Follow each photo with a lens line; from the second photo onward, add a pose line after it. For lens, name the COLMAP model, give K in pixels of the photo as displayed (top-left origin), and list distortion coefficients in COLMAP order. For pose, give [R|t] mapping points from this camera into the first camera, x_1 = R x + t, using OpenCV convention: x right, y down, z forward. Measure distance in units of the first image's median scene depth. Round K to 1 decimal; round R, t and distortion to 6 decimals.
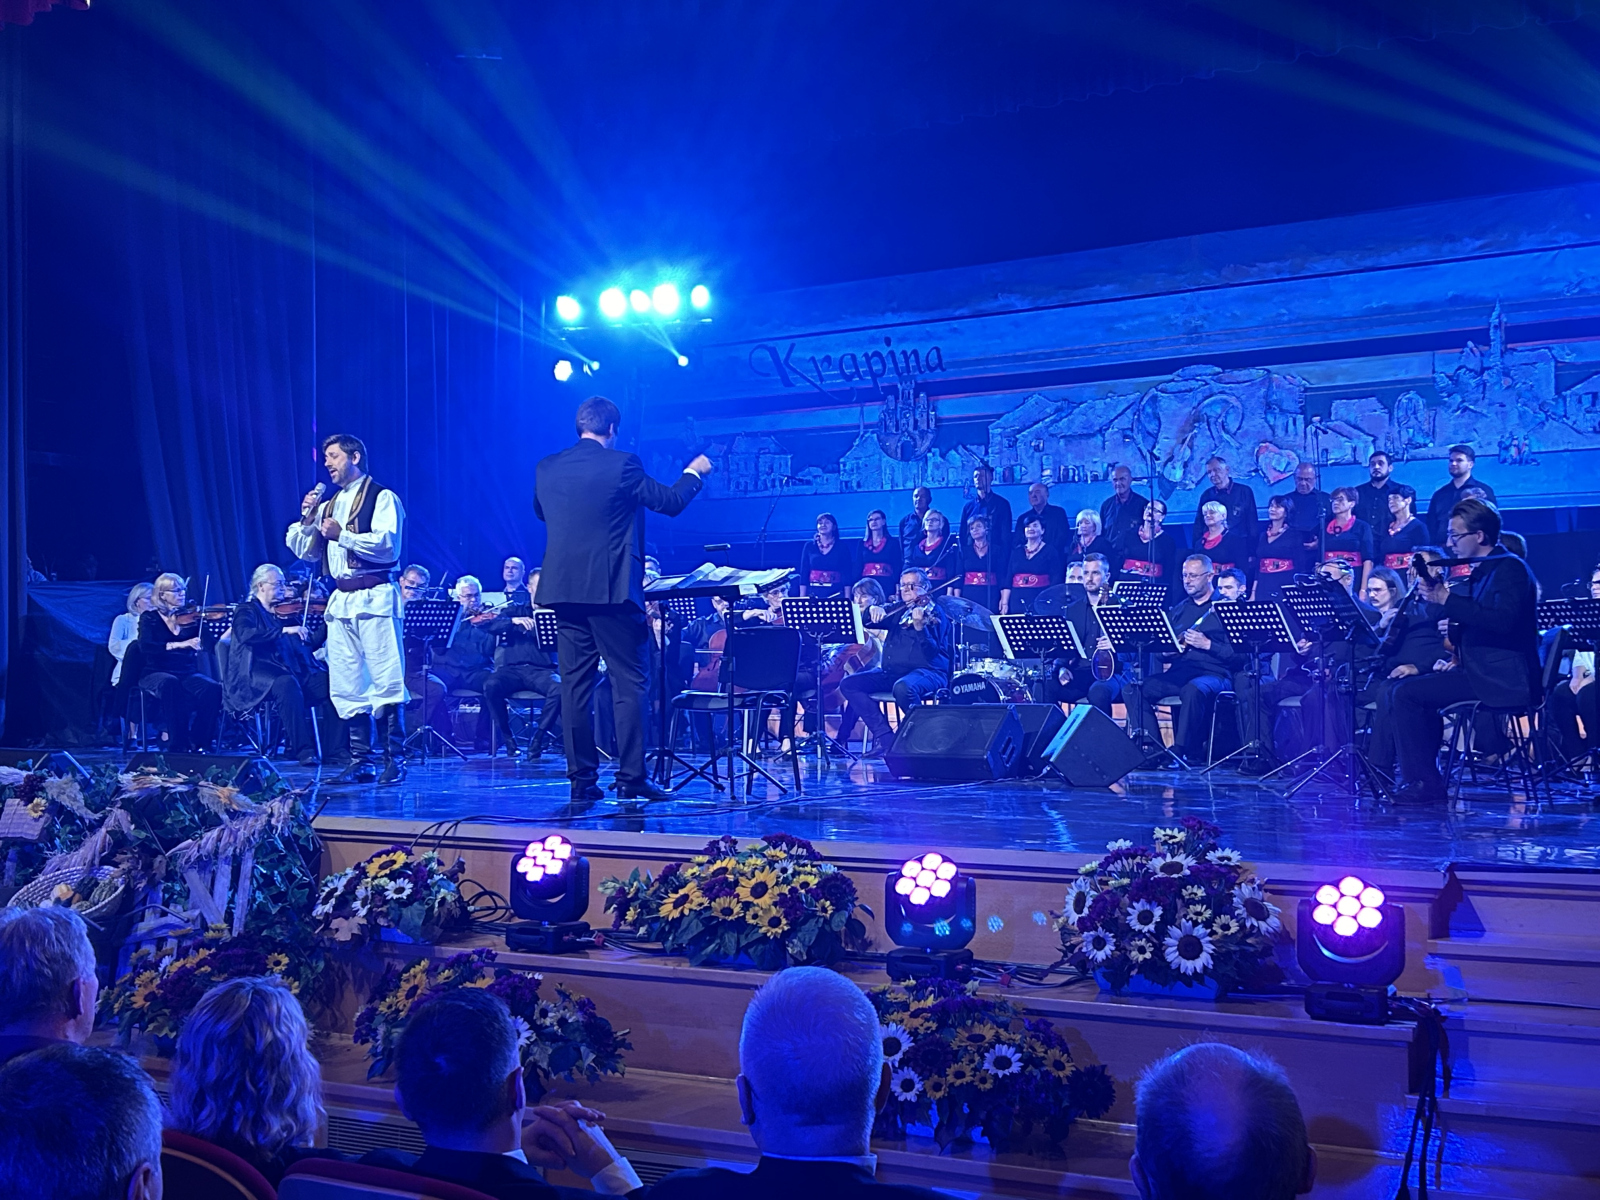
lens RADIAL K [[1896.7, 0, 807.3], [0, 1896.7, 633.6], [0, 0, 1]] dist [0.125770, 0.000000]
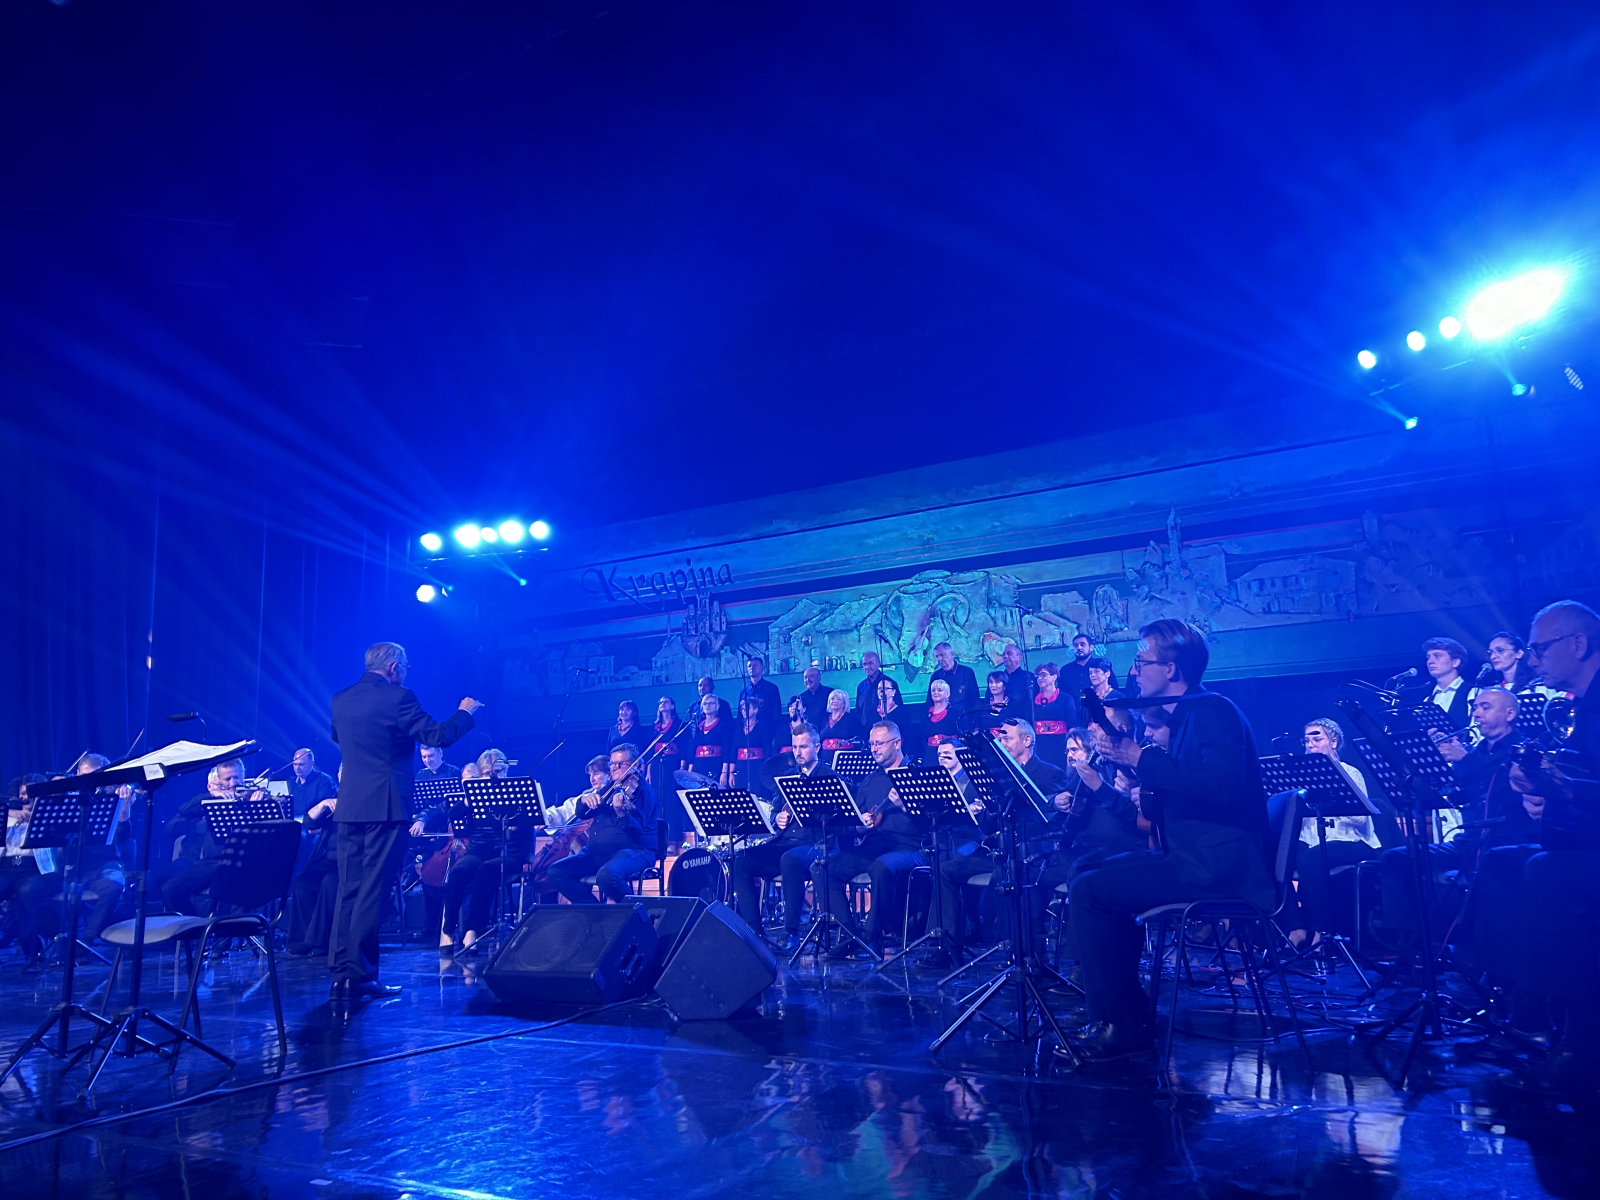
lens RADIAL K [[1196.9, 0, 795.6], [0, 1196.9, 616.4], [0, 0, 1]] dist [0.115114, -0.028682]
pose [[0.999139, -0.022832, 0.034630, 0.111167], [0.027663, 0.988877, -0.146137, -0.005094], [-0.030908, 0.146970, 0.988658, 0.316675]]
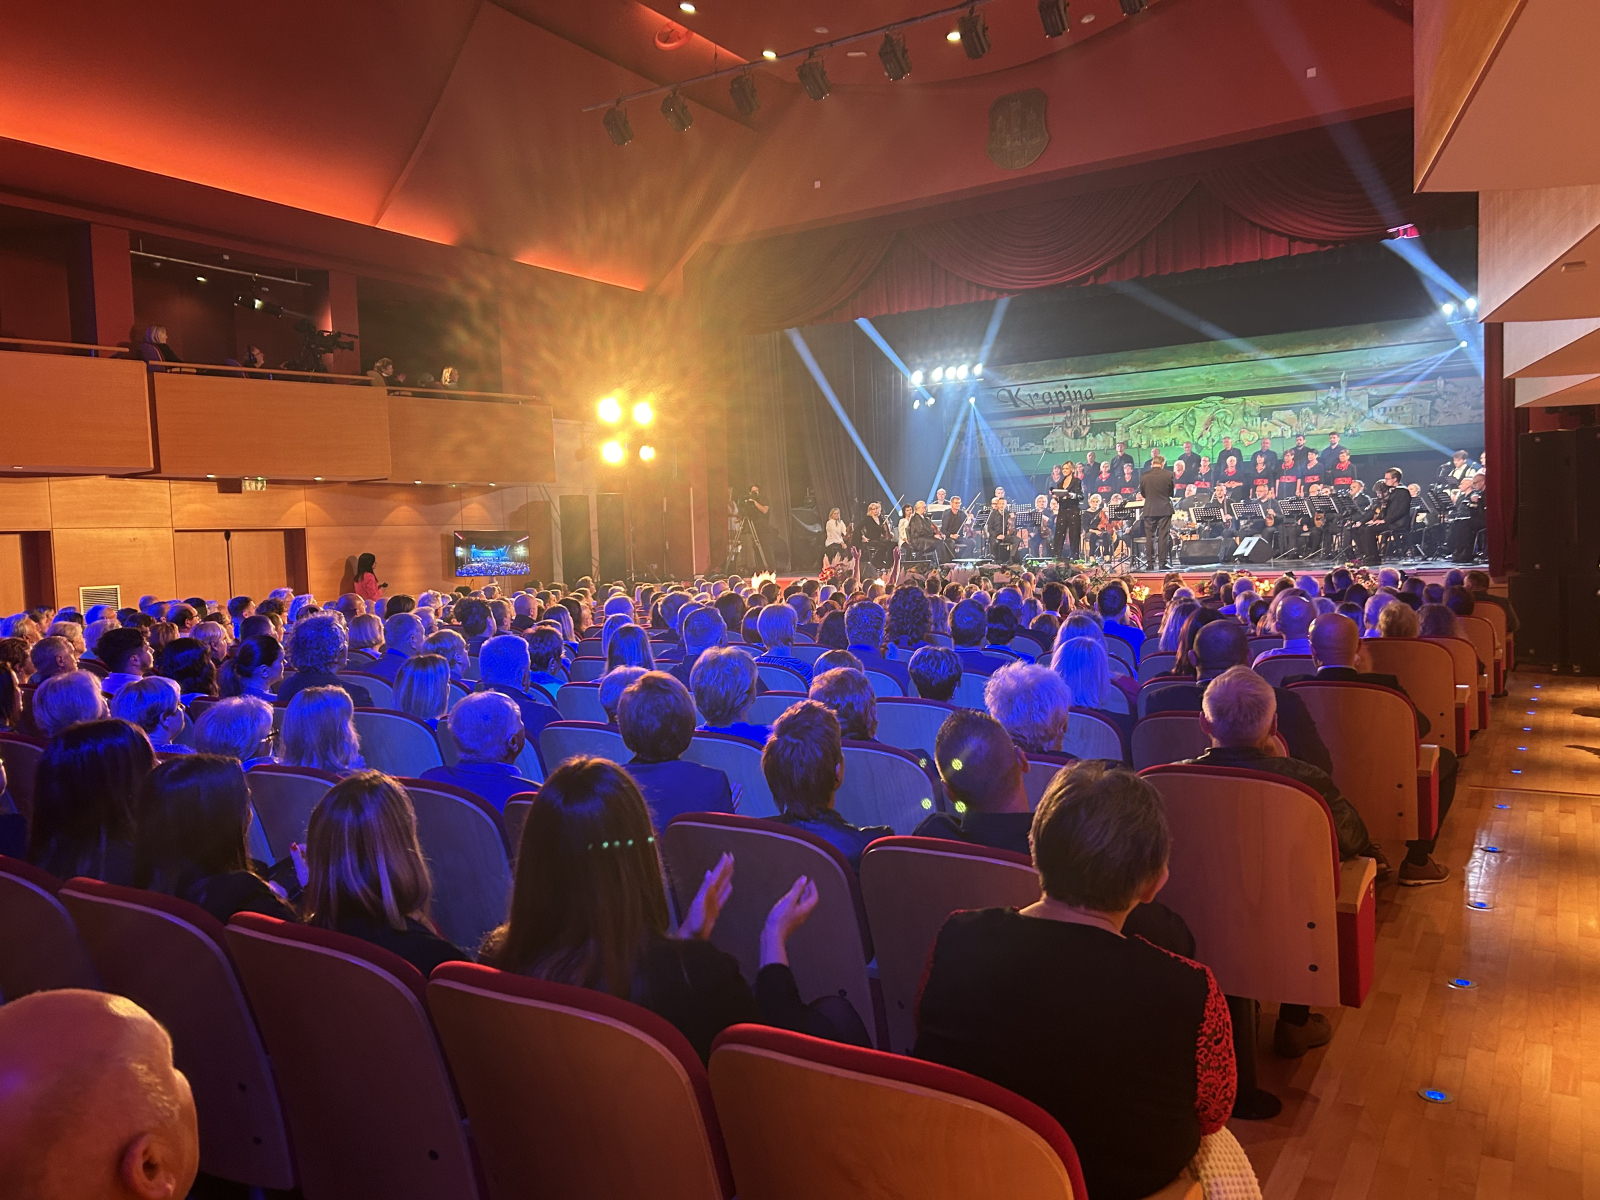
lens RADIAL K [[1196.9, 0, 817.2], [0, 1196.9, 599.6], [0, 0, 1]] dist [0.115114, -0.028682]
pose [[0.999185, -0.035322, 0.019546, -0.393583], [0.033735, 0.996515, 0.076282, -0.024022], [-0.022172, -0.075560, 0.996895, -0.626394]]
